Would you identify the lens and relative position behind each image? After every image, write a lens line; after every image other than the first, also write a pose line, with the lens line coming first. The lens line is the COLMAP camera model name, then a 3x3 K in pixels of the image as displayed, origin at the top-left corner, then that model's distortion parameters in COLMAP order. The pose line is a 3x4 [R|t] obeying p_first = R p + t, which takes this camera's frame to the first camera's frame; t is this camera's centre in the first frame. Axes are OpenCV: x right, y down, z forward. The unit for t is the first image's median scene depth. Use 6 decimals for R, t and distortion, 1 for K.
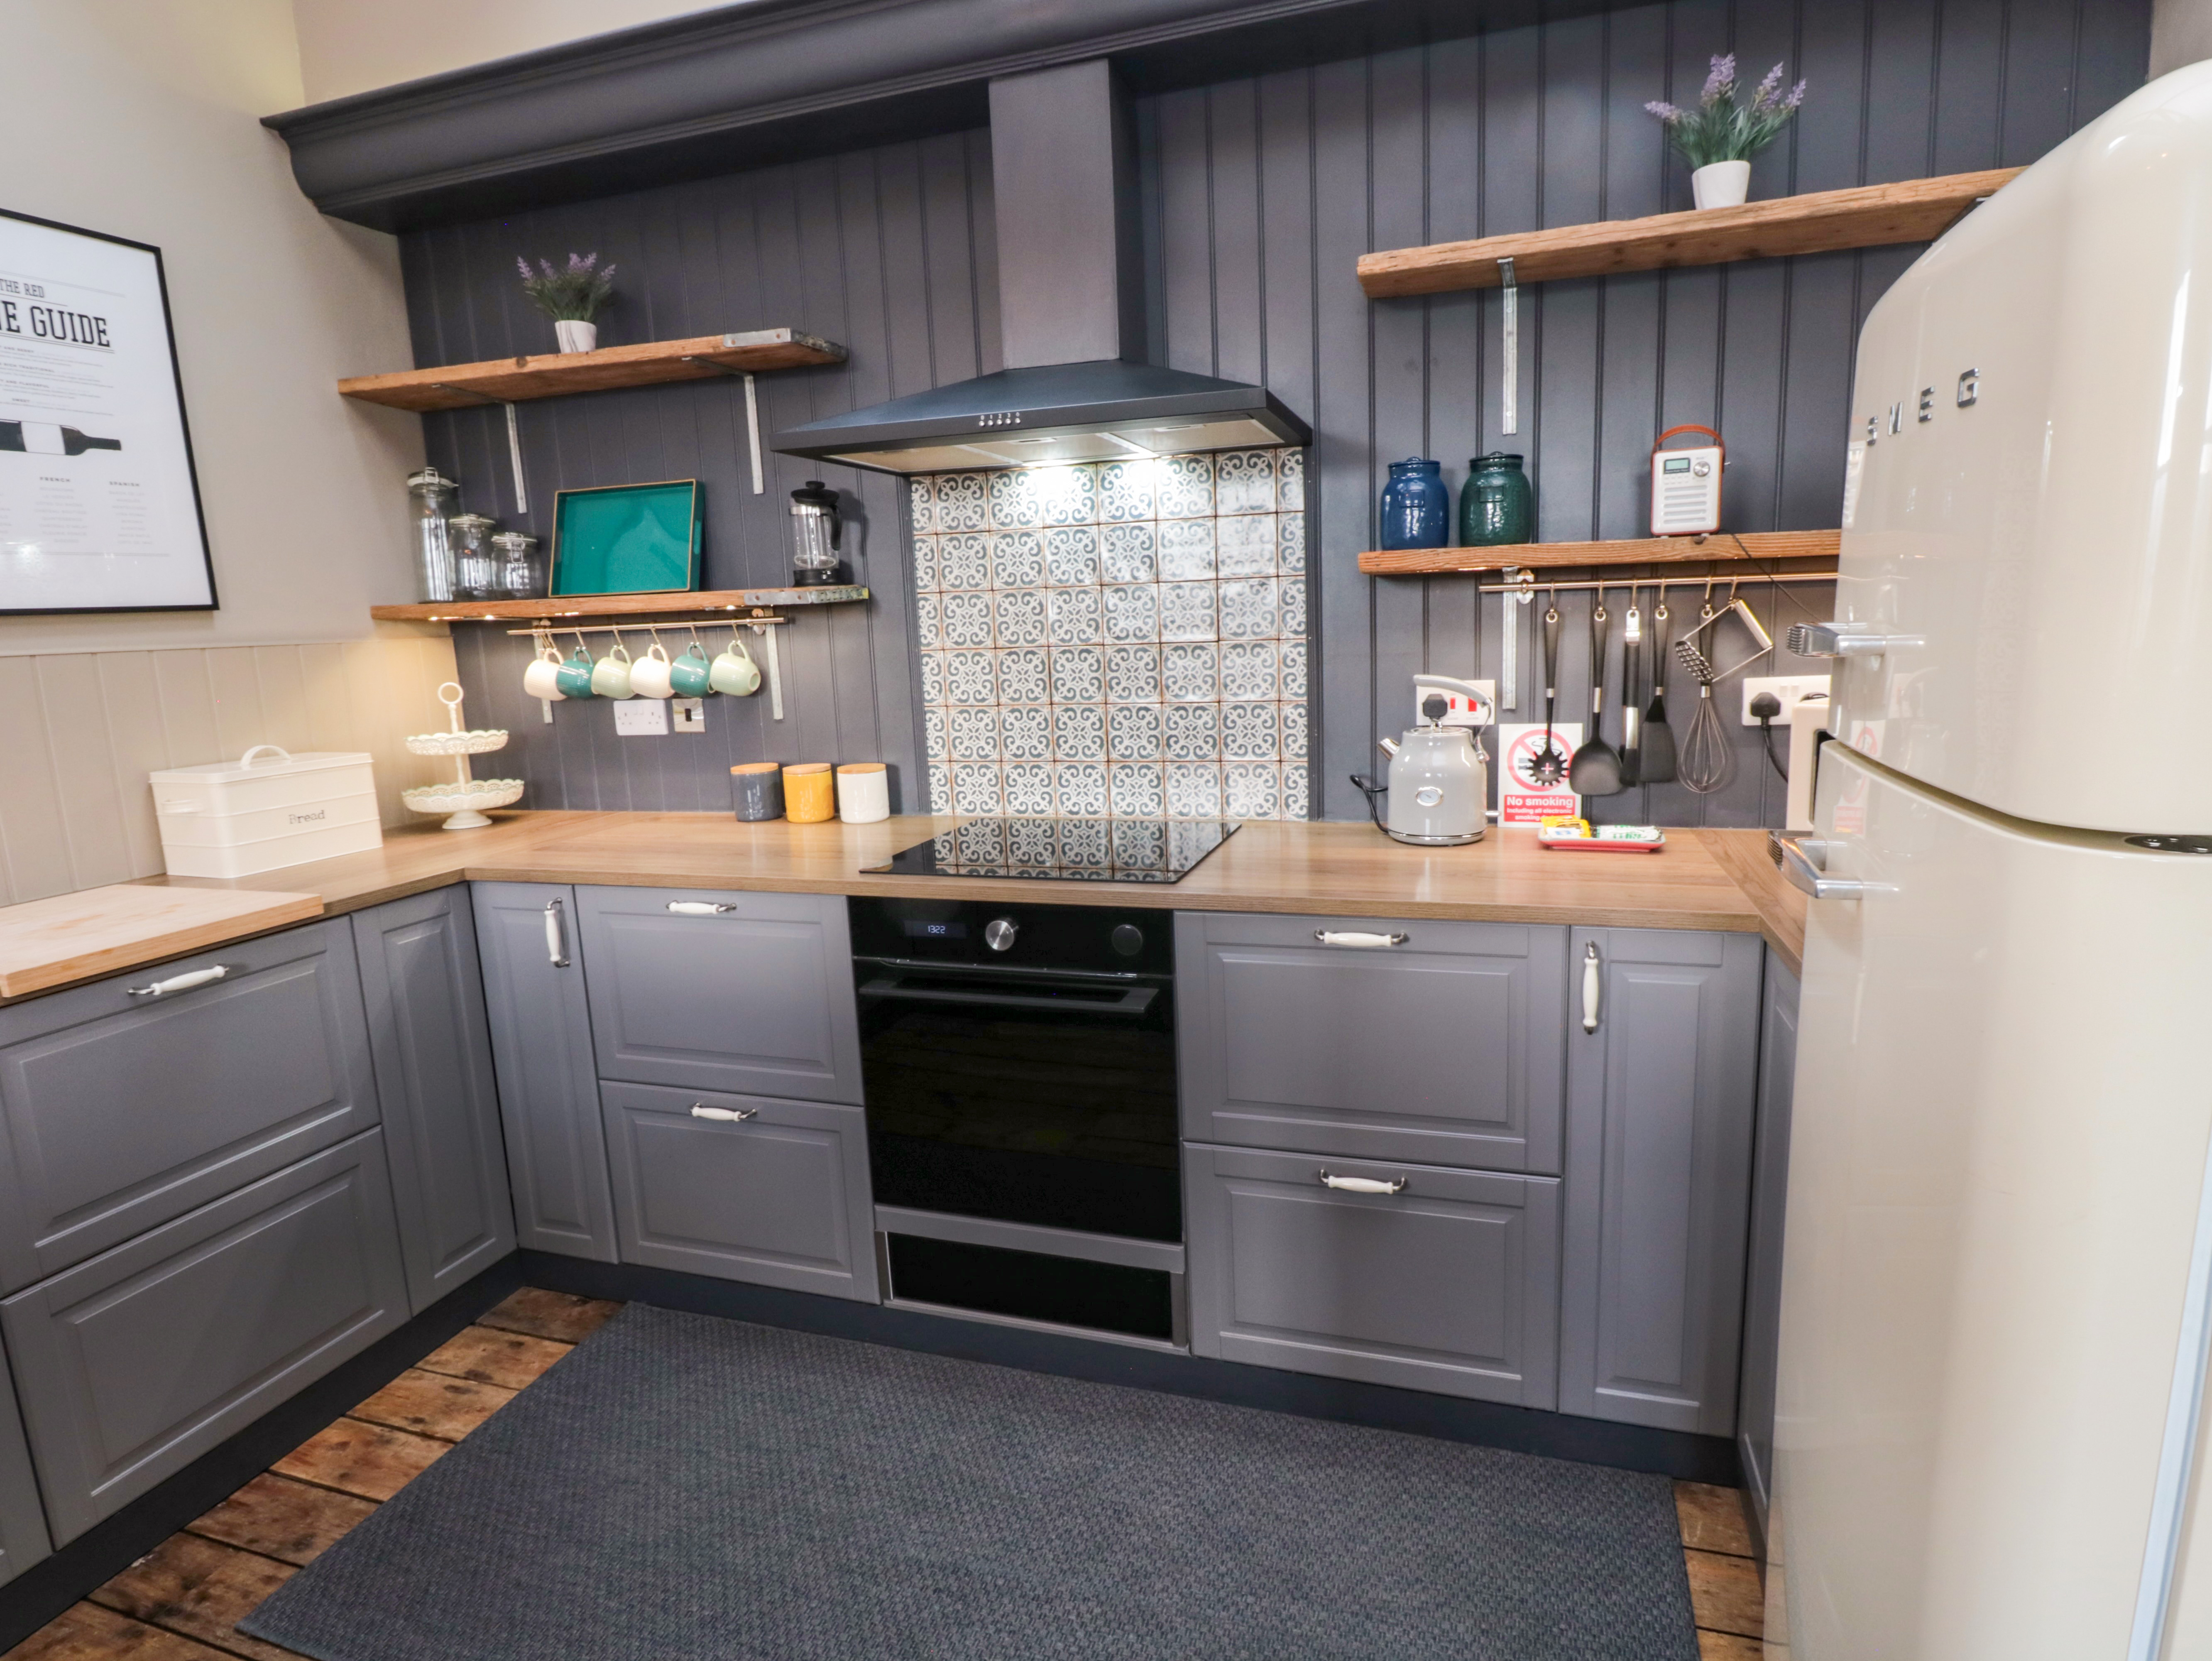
lens RADIAL K [[1157.2, 0, 1138.3], [0, 1157.2, 811.4], [0, 0, 1]] dist [-0.001244, -0.012423]
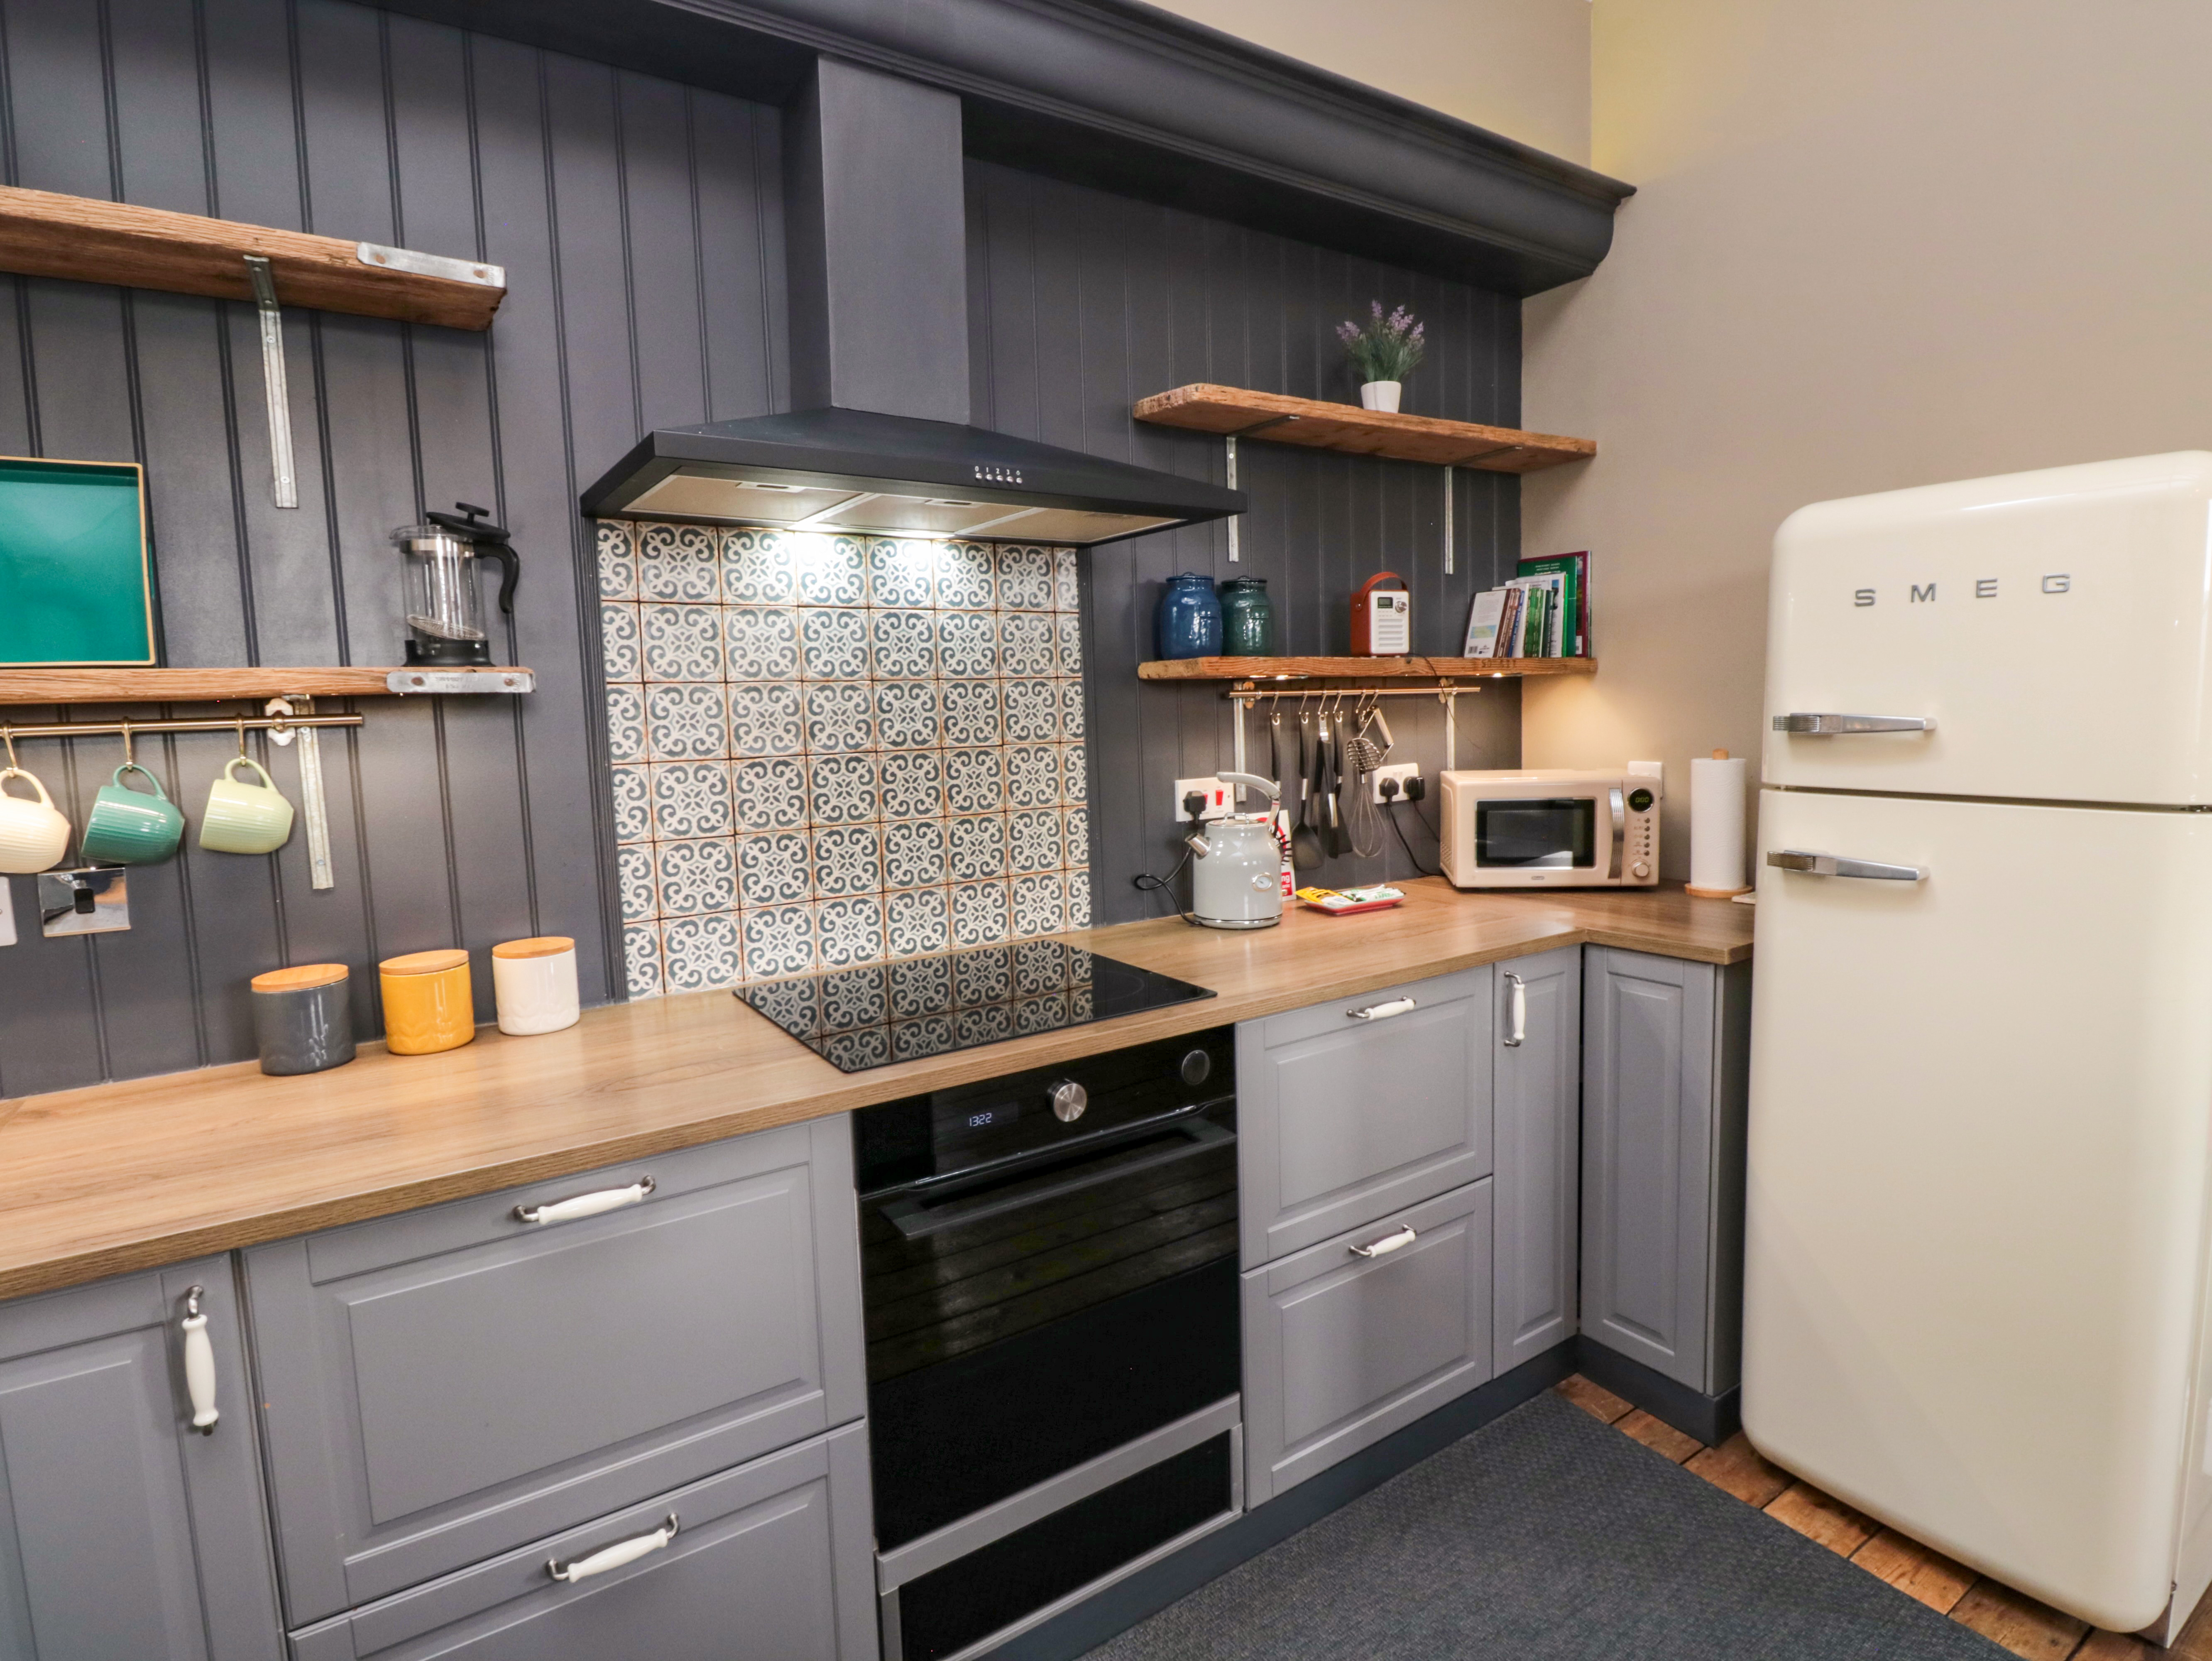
lens RADIAL K [[1157.2, 0, 1128.4], [0, 1157.2, 812.2], [0, 0, 1]] dist [-0.001244, -0.012423]
pose [[0.620133, -0.052950, 0.782708, -0.599215], [0.135846, 0.989895, -0.040663, -0.045238], [-0.772646, 0.131545, 0.621059, 0.372498]]
